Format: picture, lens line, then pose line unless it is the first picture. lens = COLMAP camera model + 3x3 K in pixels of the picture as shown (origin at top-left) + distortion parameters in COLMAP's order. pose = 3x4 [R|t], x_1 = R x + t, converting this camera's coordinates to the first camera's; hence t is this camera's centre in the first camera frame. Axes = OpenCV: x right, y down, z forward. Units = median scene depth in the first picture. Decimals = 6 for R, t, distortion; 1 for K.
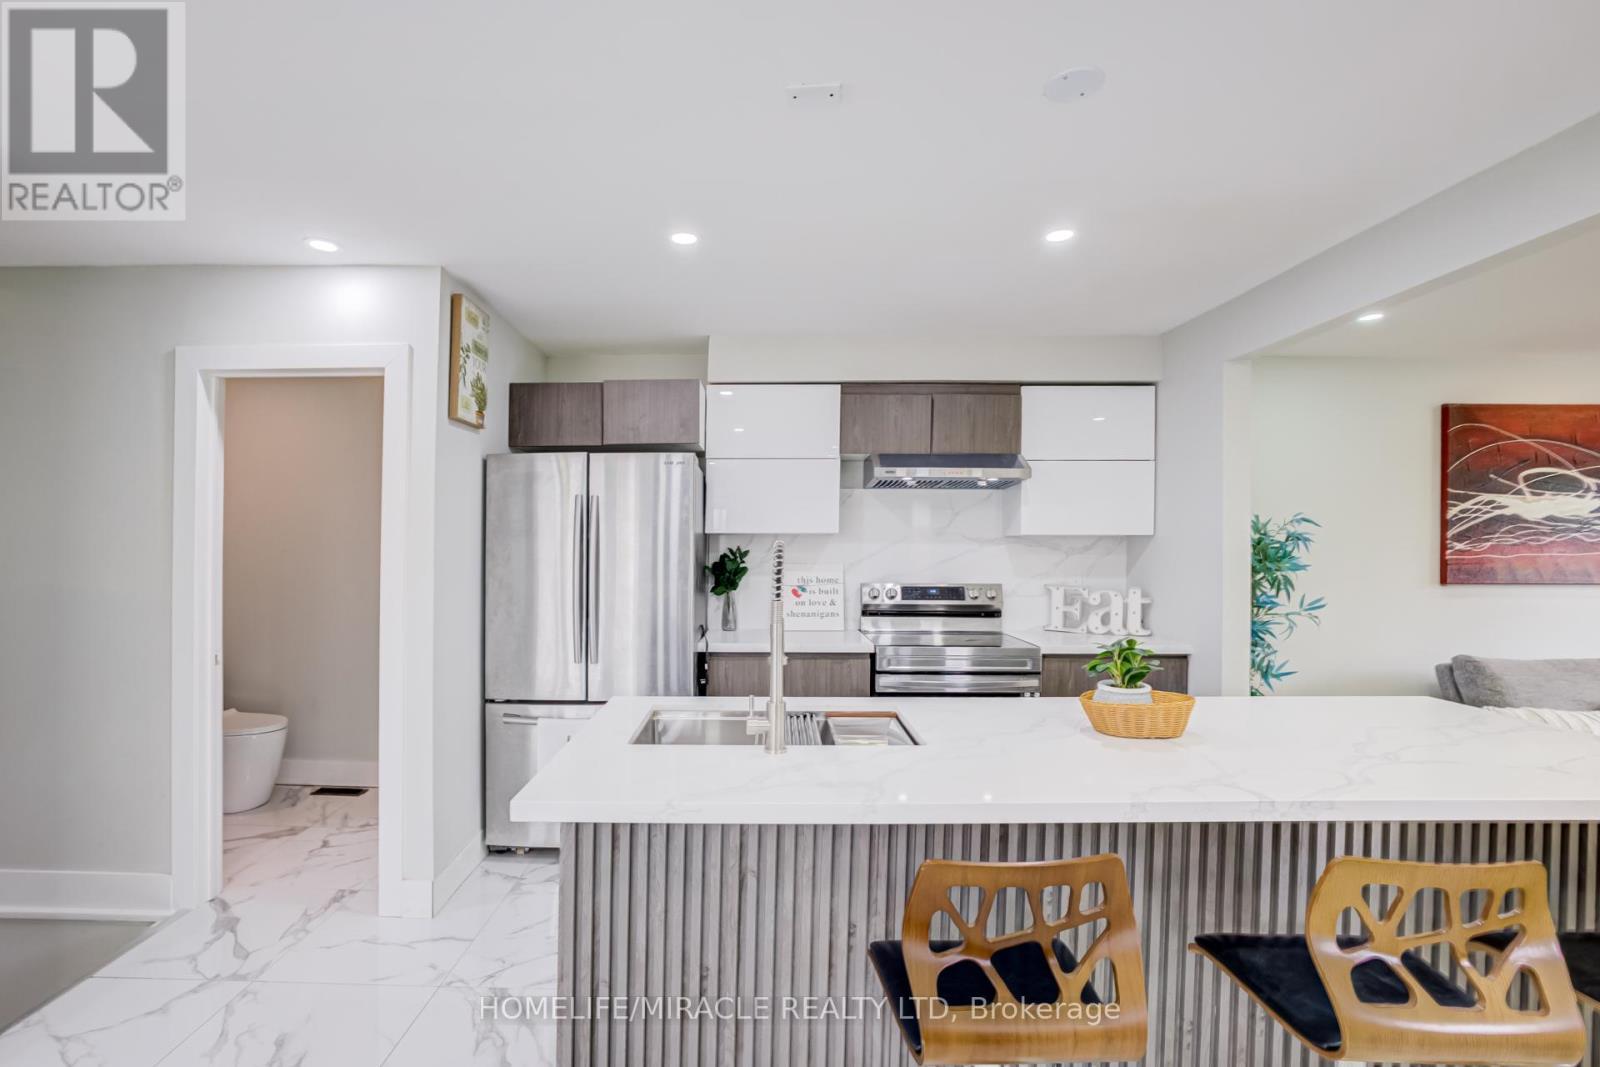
lens RADIAL K [[738.4, 0, 786.3], [0, 738.4, 537.9], [0, 0, 1]] dist [-0.008904, 0.001193]
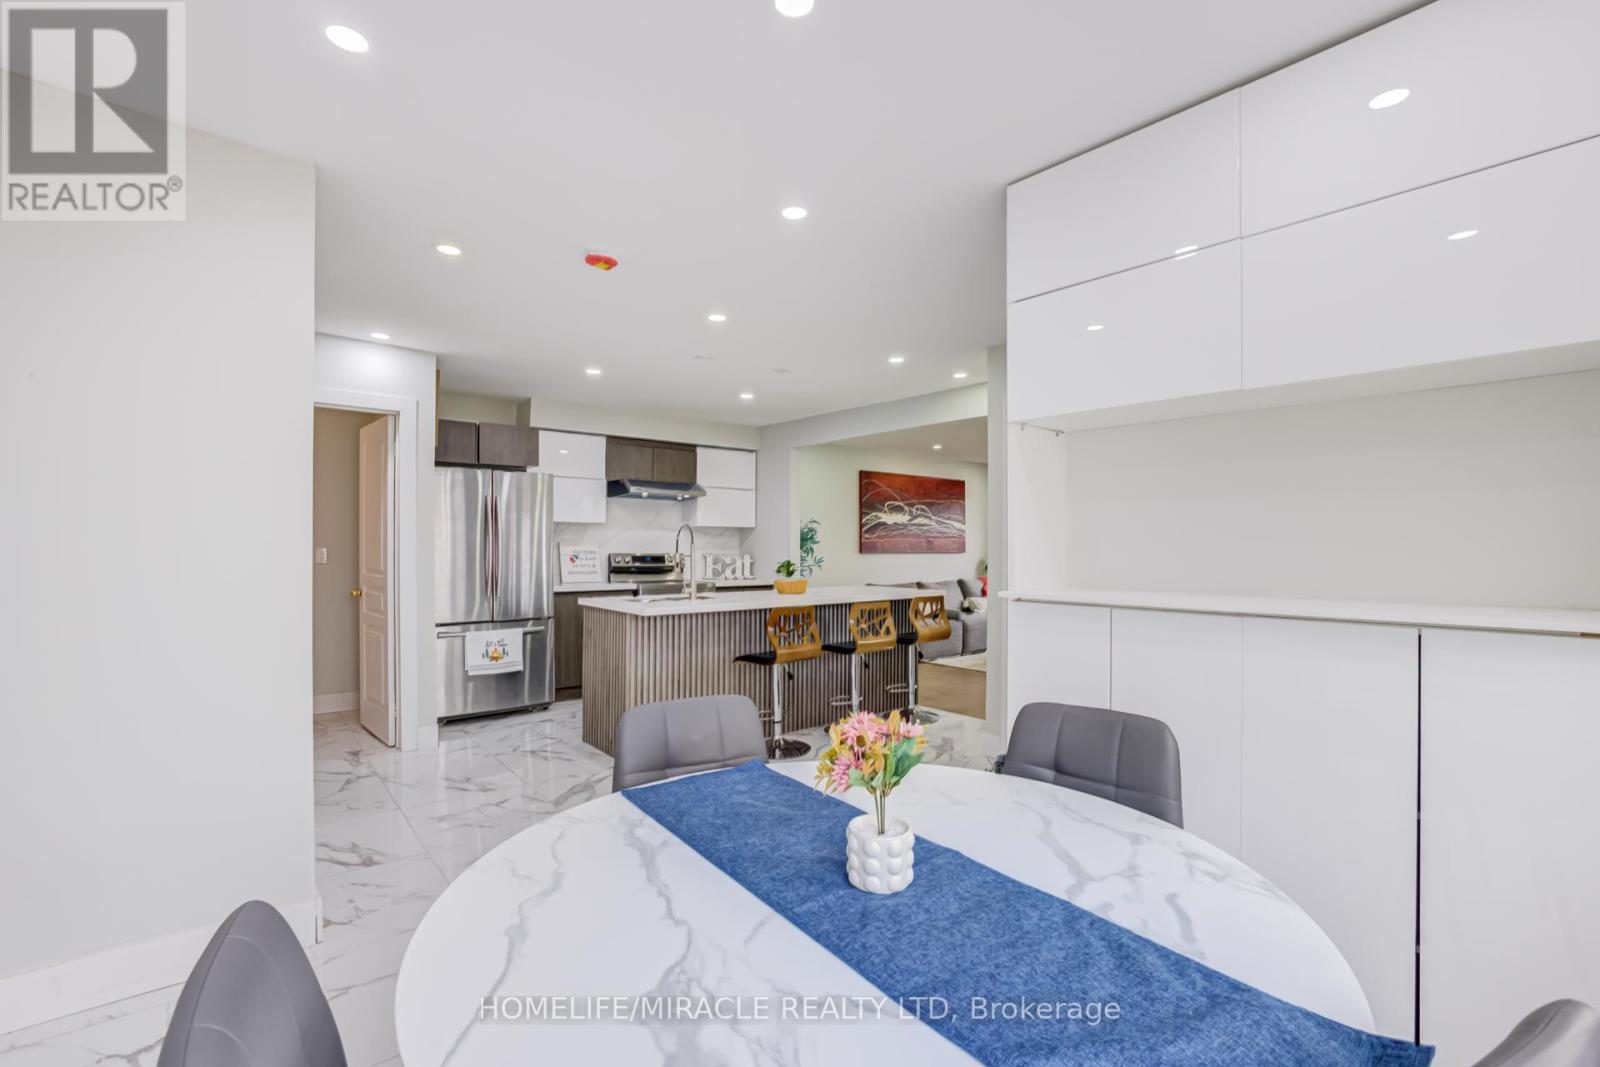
lens RADIAL K [[642.6, 0, 798.1], [0, 642.6, 543.0], [0, 0, 1]] dist [-0.000500, -0.000014]
pose [[0.786973, 0.001589, 0.616986, -0.473554], [-0.003348, 0.999993, 0.001696, 0.033409], [-0.616979, -0.003400, 0.786973, -0.428722]]
